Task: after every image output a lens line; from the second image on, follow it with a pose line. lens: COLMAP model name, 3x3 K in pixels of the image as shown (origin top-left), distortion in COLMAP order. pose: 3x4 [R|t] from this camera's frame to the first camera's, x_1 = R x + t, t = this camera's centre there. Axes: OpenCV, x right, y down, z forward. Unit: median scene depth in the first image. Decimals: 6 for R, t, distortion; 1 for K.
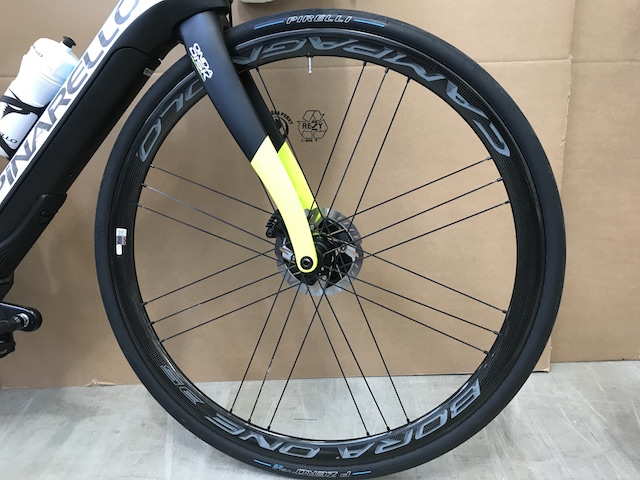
lens RADIAL K [[530.8, 0, 320.1], [0, 530.8, 235.1], [0, 0, 1]] dist [0.040168, -0.049266]
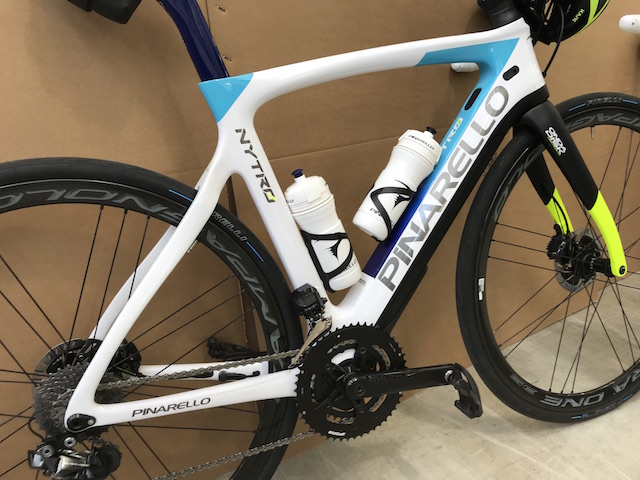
lens RADIAL K [[530.8, 0, 321.2], [0, 530.8, 240.7], [0, 0, 1]] dist [0.040168, -0.049266]
pose [[0.843431, -0.210438, 0.494308, -1.278269], [0.178249, 0.977586, 0.112037, -0.302079], [-0.506806, -0.006386, 0.862037, 0.138415]]
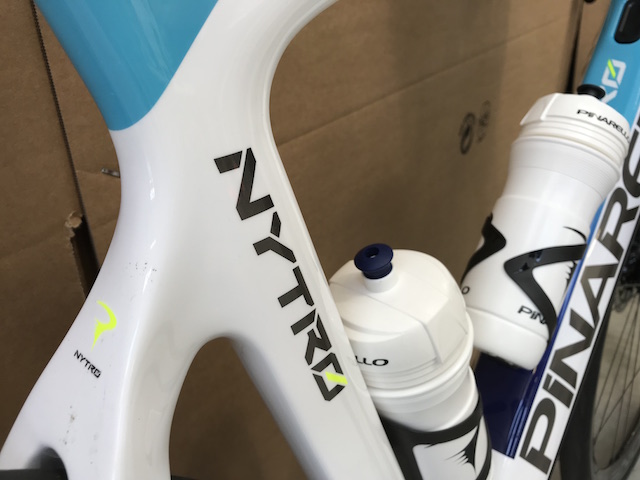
lens RADIAL K [[530.8, 0, 319.1], [0, 530.8, 234.0], [0, 0, 1]] dist [0.040168, -0.049266]
pose [[0.551301, -0.376015, 0.744768, -1.021835], [0.192766, 0.925934, 0.324789, -0.450563], [-0.811732, -0.035491, 0.582951, 0.913101]]
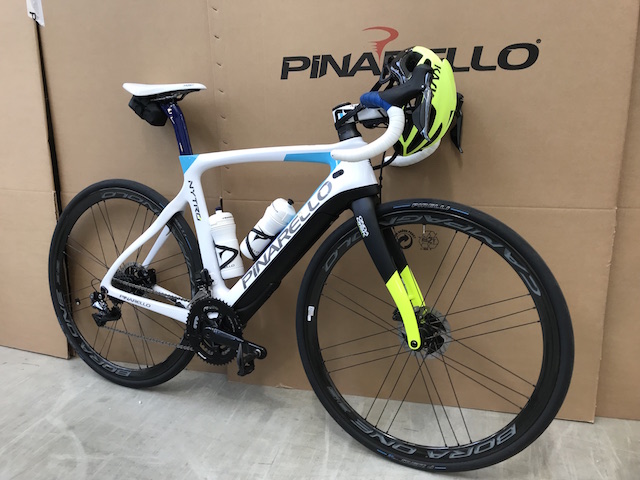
lens RADIAL K [[530.8, 0, 320.1], [0, 530.8, 235.1], [0, 0, 1]] dist [0.040168, -0.049266]
pose [[0.966678, 0.066811, -0.247123, 0.076426], [-0.064797, 0.997766, 0.016283, -0.283912], [0.247658, 0.000273, 0.968847, -0.710234]]
